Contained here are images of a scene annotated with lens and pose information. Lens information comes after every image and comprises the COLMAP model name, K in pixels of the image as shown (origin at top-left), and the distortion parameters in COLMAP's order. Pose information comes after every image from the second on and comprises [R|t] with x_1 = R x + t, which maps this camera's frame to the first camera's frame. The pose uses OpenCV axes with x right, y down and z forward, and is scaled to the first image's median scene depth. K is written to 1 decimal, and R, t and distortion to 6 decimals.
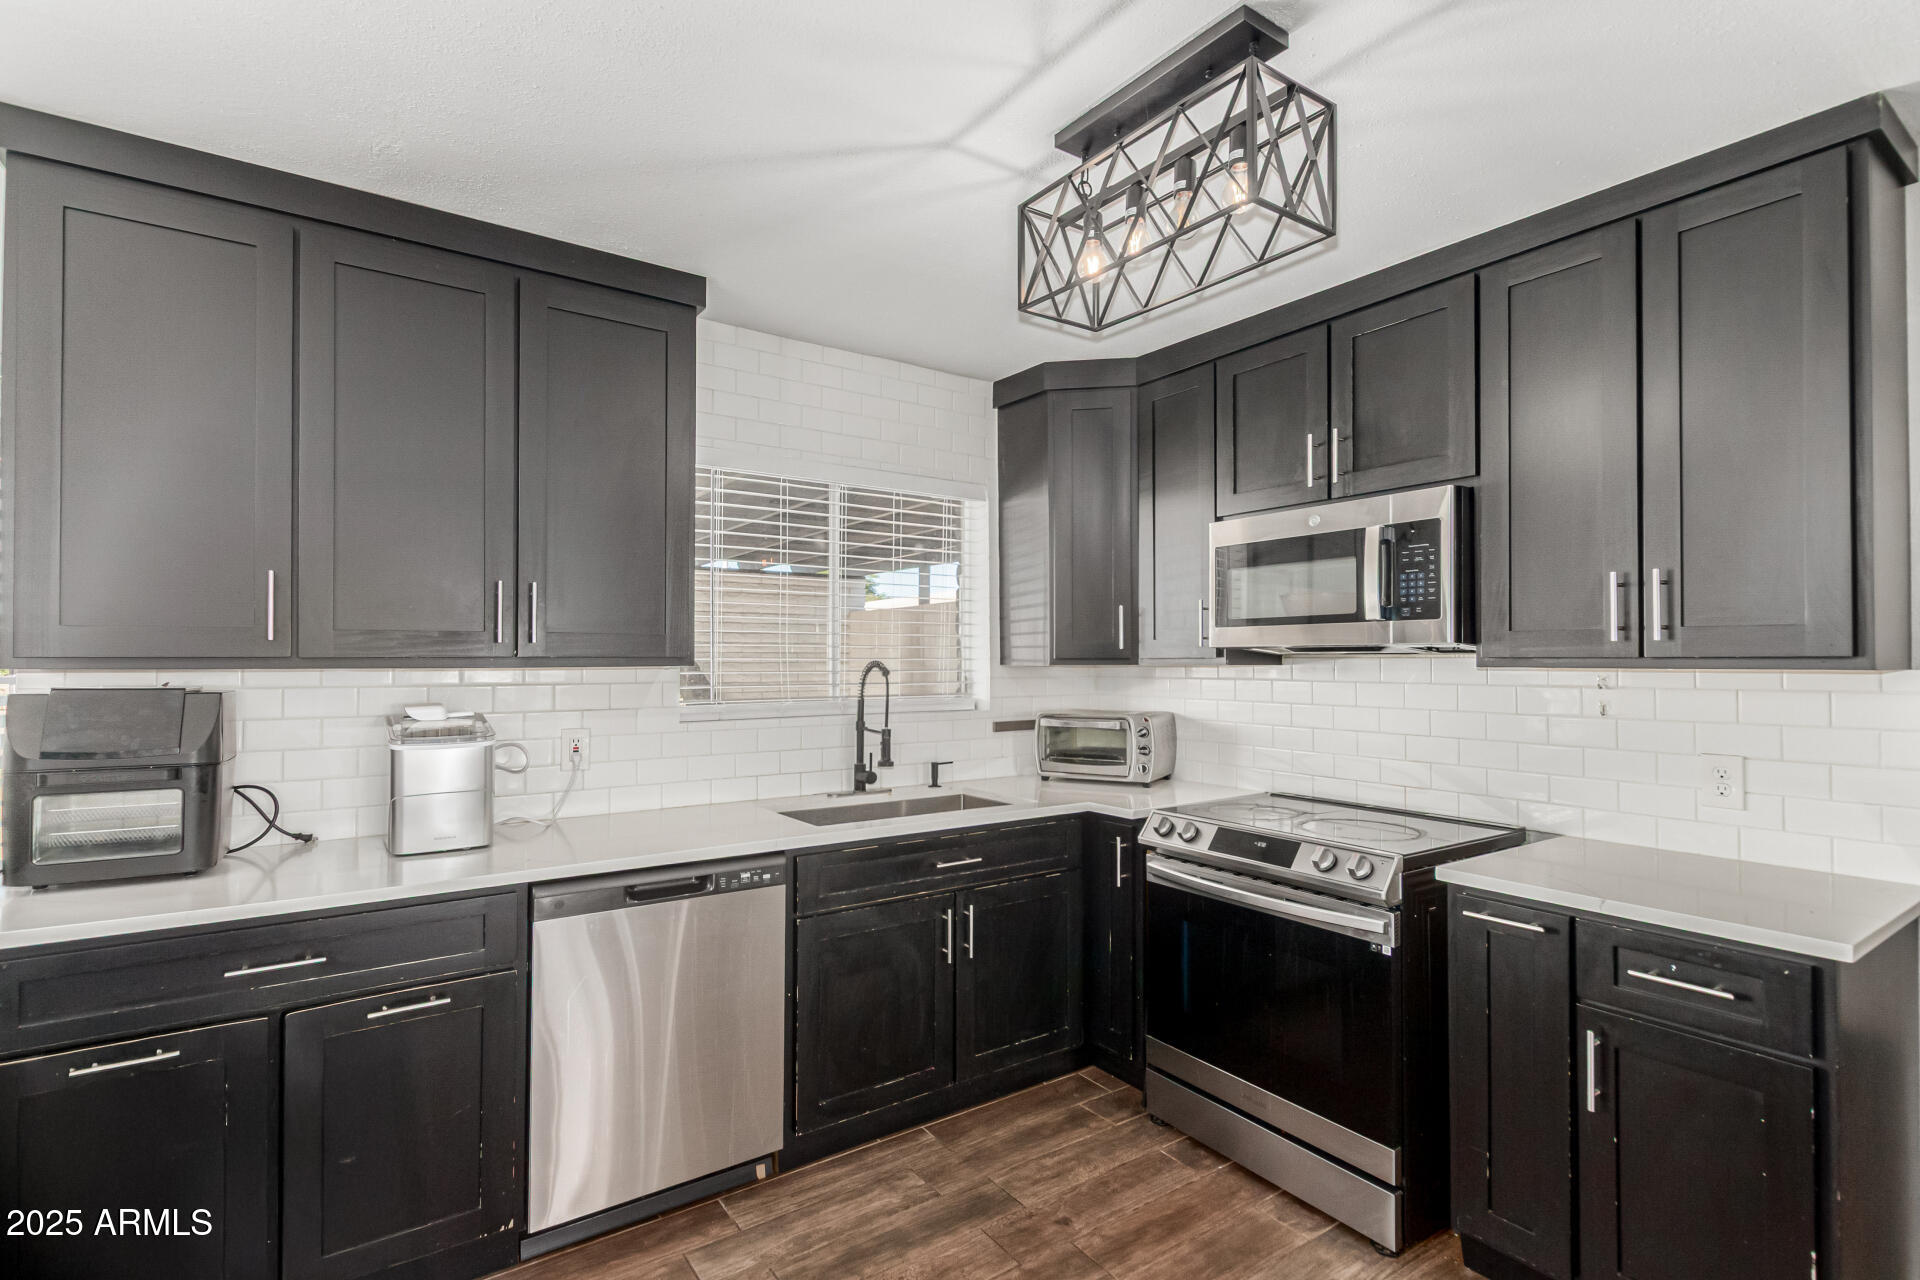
lens RADIAL K [[885.0, 0, 953.7], [0, 885.0, 652.7], [0, 0, 1]] dist [0.015498, -0.000096]
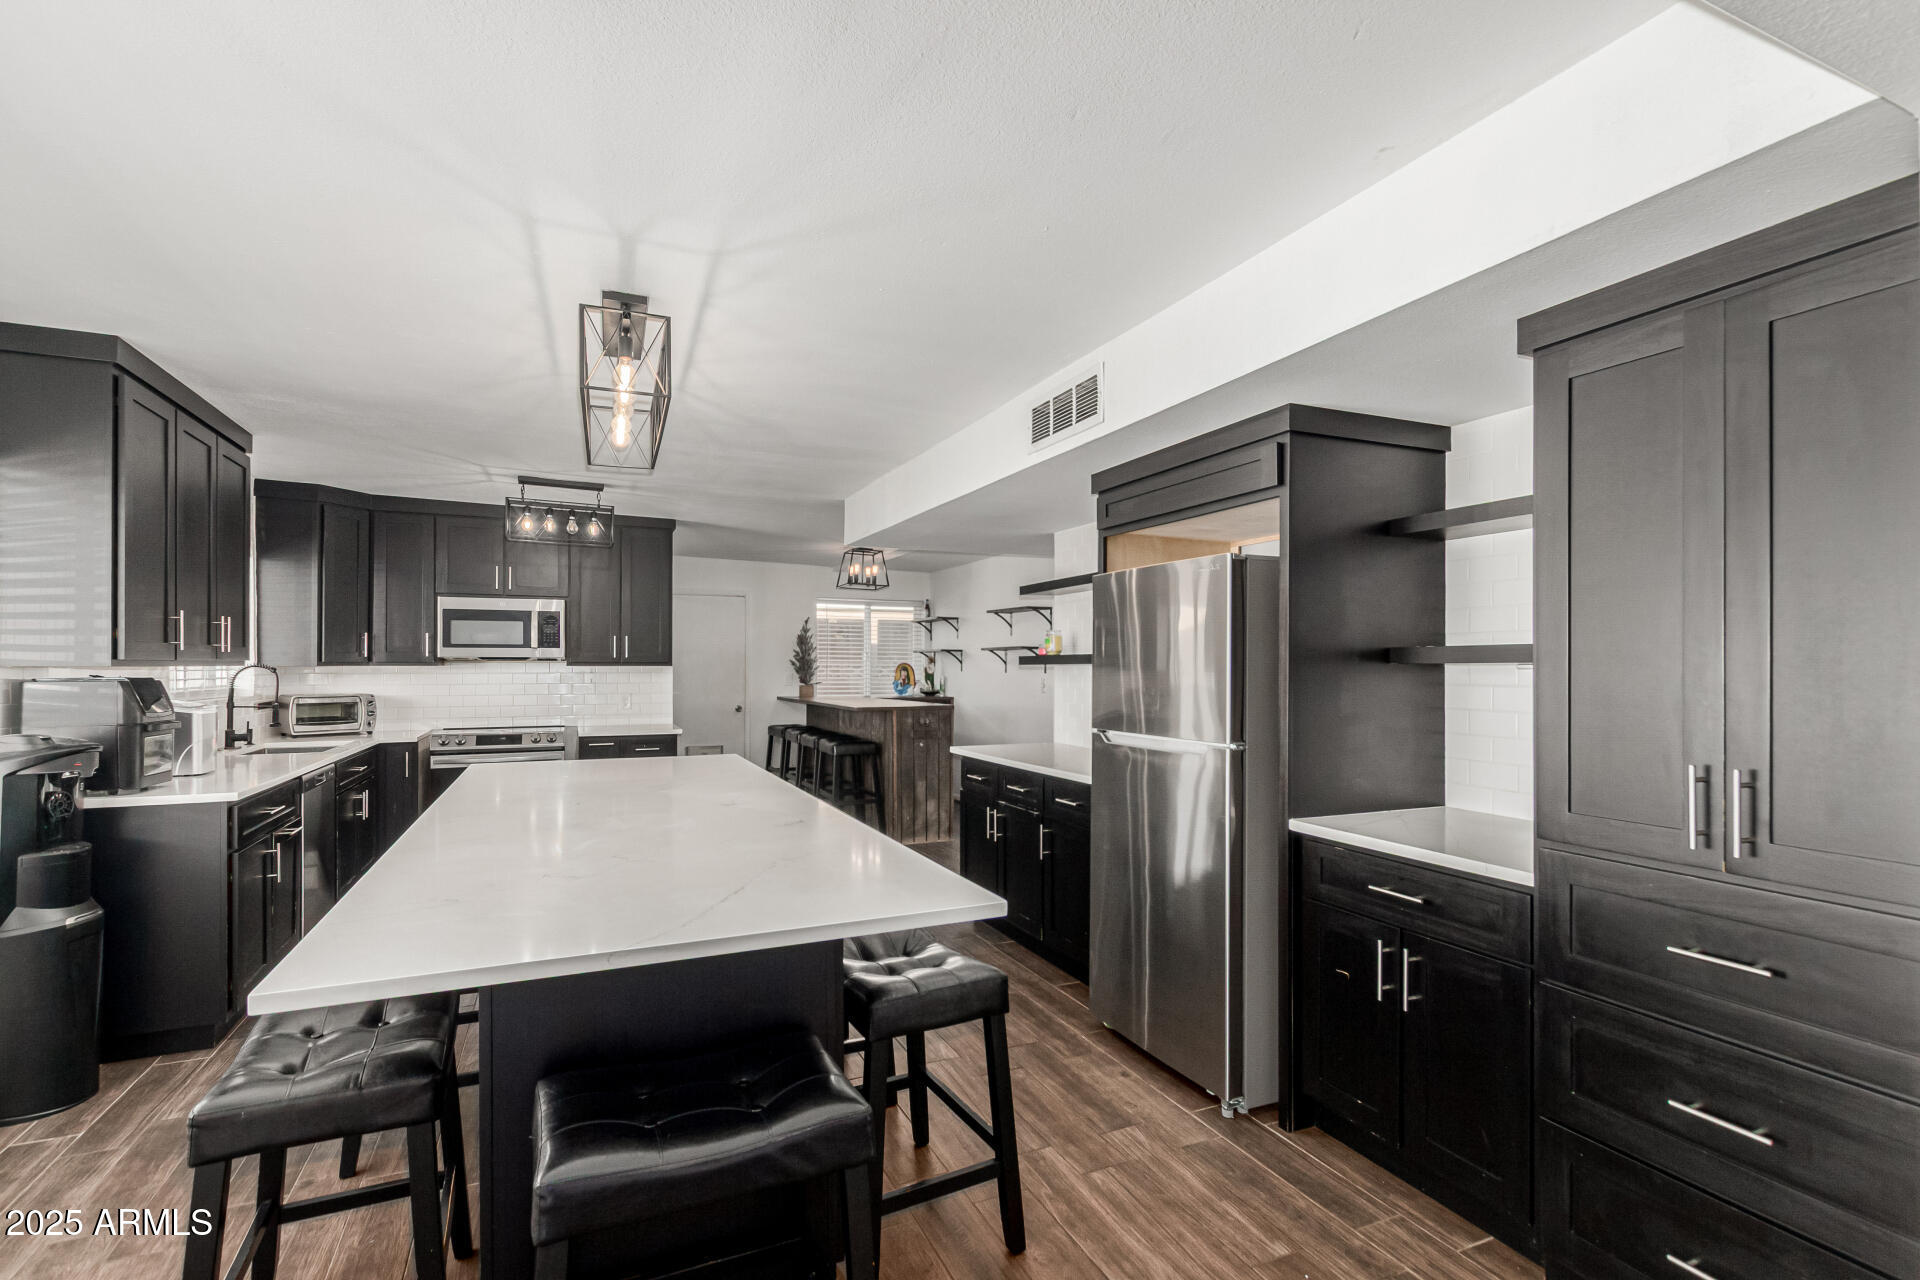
lens RADIAL K [[885.0, 0, 958.0], [0, 885.0, 654.9], [0, 0, 1]] dist [0.015498, -0.000096]
pose [[0.174940, 0.009621, 0.984532, -1.813566], [-0.012693, 0.999891, -0.007516, -0.011316], [-0.984497, -0.011181, 0.175043, -0.649276]]
